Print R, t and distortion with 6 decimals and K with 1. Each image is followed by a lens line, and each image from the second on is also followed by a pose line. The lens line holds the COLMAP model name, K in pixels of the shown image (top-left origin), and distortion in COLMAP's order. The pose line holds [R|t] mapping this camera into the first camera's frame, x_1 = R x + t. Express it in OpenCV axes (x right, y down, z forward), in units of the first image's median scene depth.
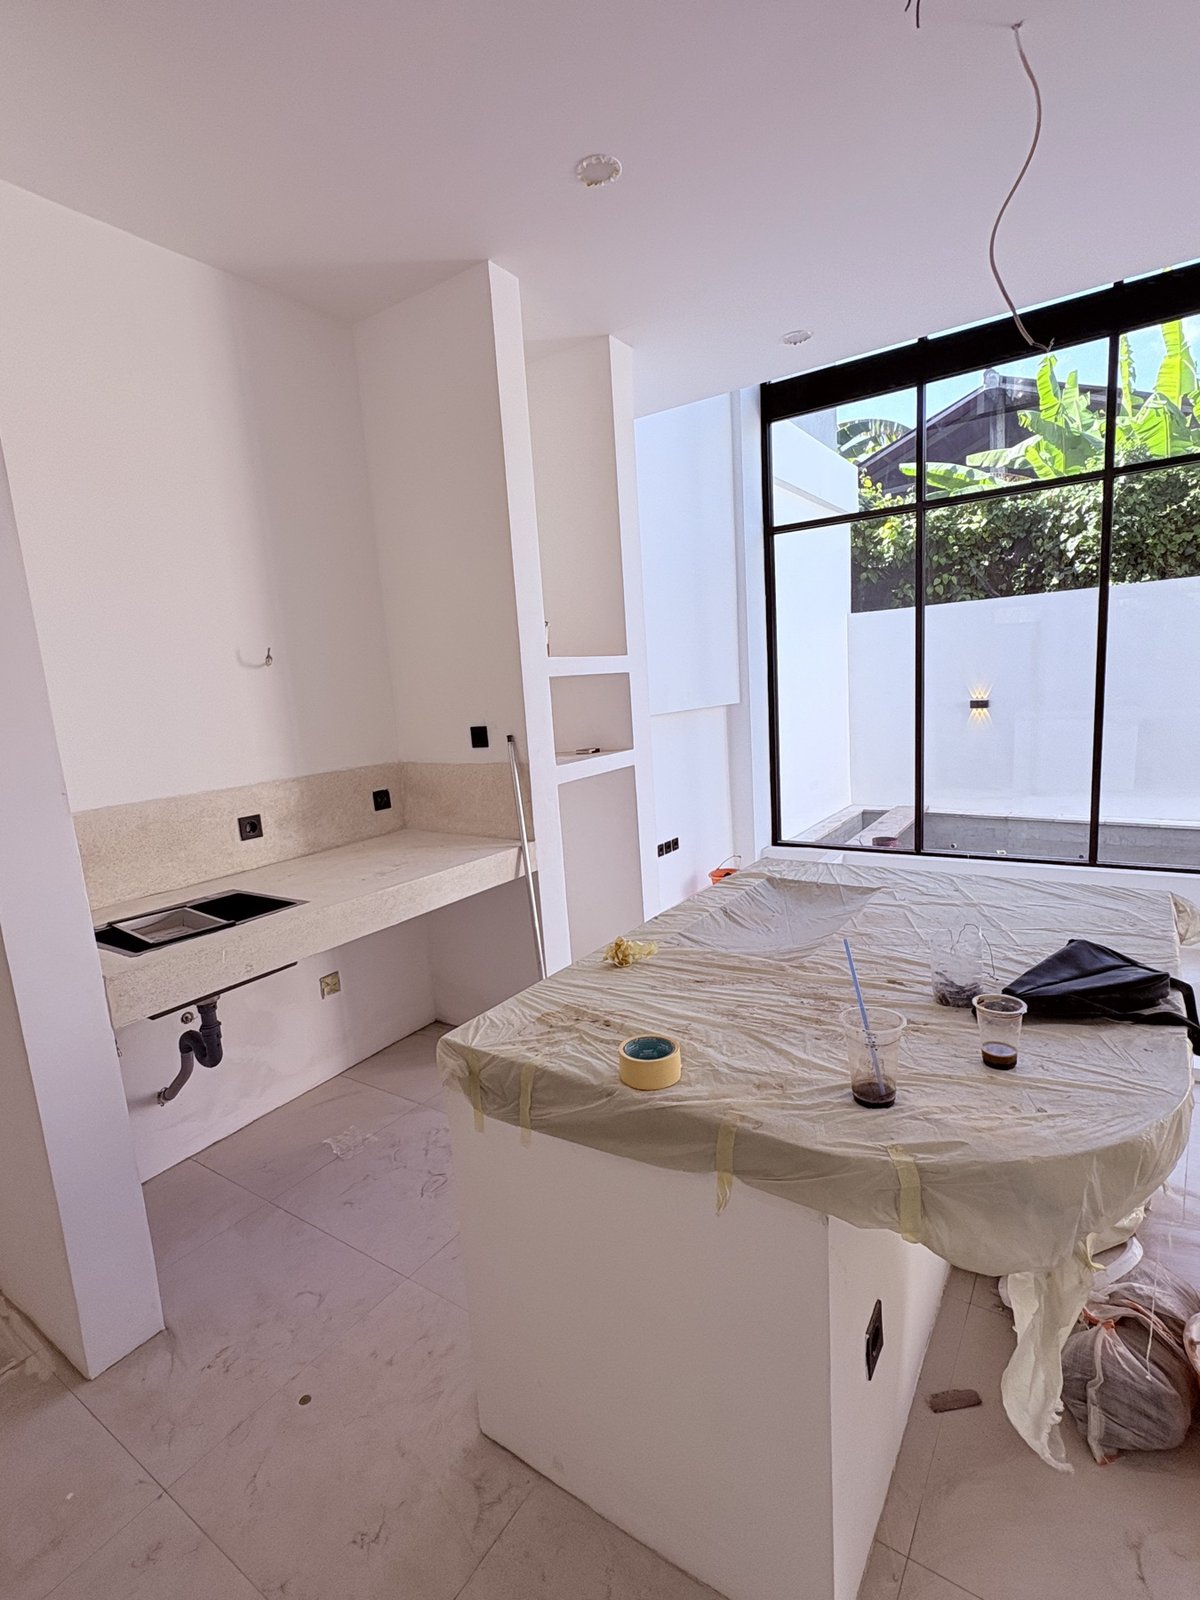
lens RADIAL K [[780.1, 0, 600.0], [0, 780.1, 800.0], [0, 0, 1]] dist [0.012753, 0.000429]
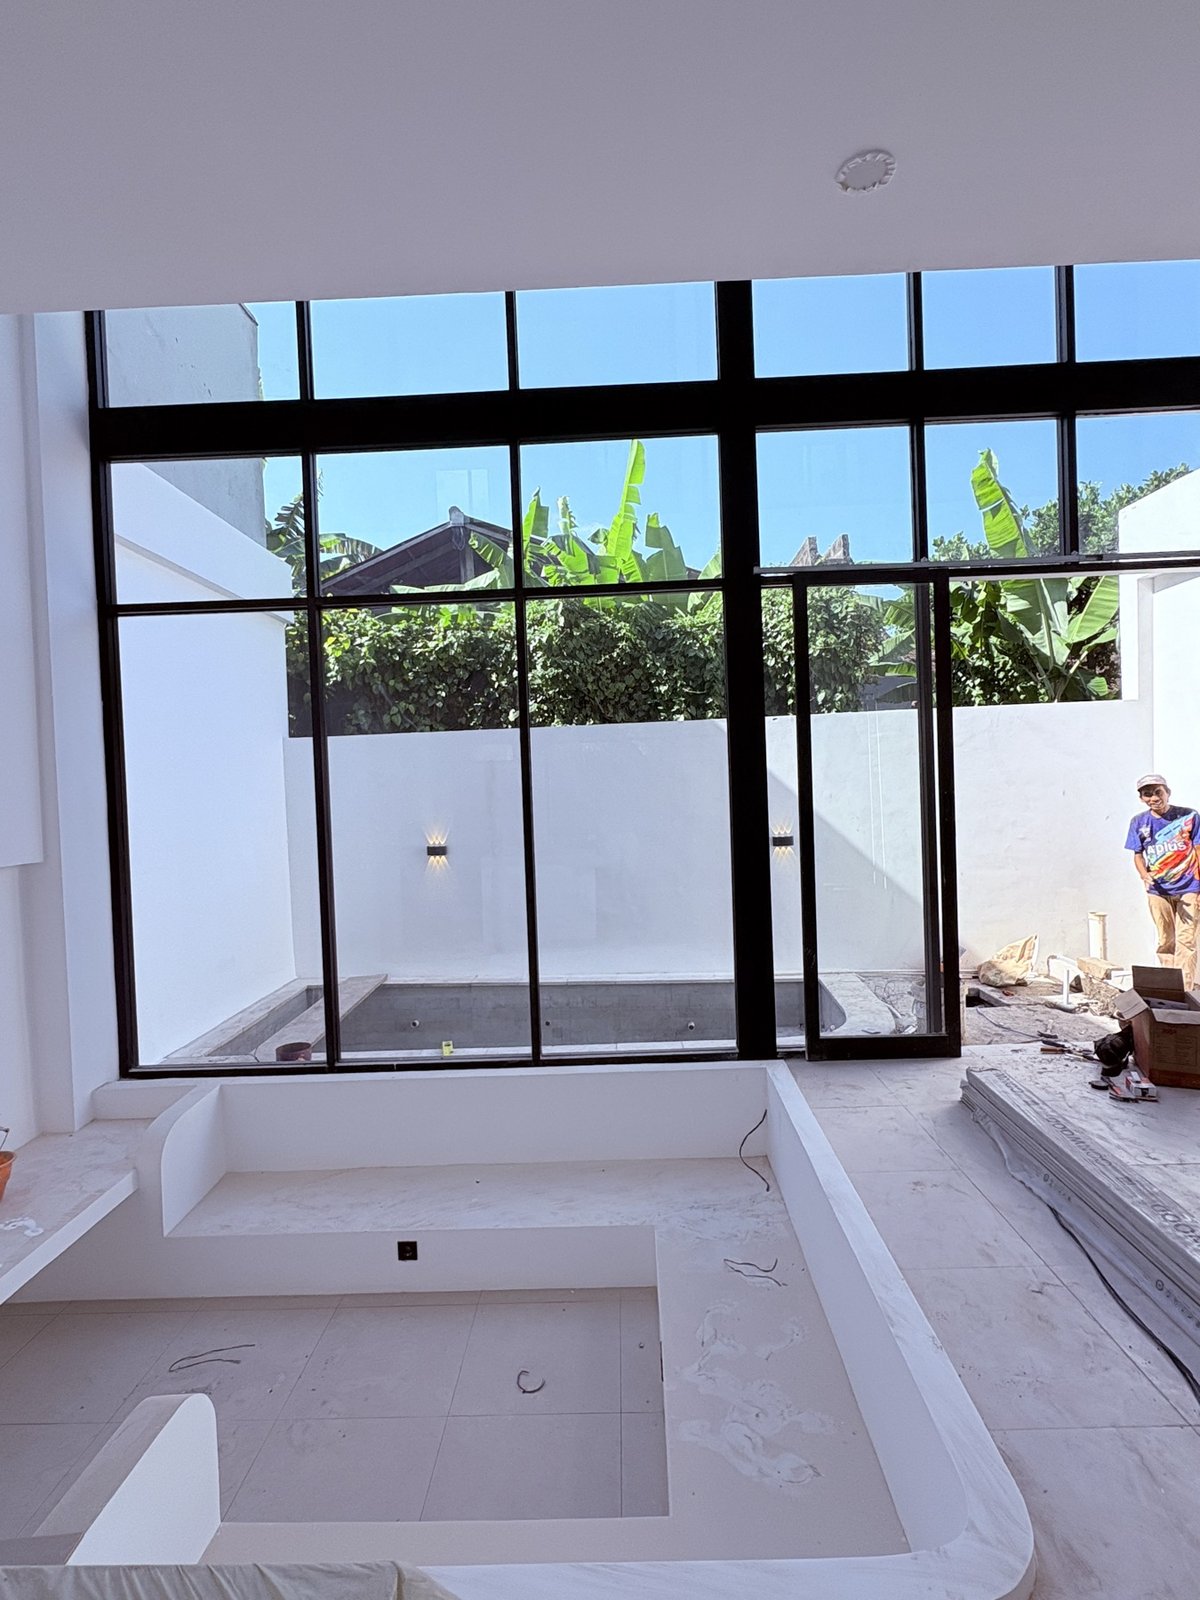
lens RADIAL K [[589.6, 0, 642.9], [0, 589.6, 782.2], [0, 0, 1]] dist [0.010108, -0.000009]
pose [[0.843388, 0.028612, 0.536542, 0.332528], [0.064266, 0.986041, -0.153600, -0.084270], [-0.533448, 0.164026, 0.829777, 0.338255]]
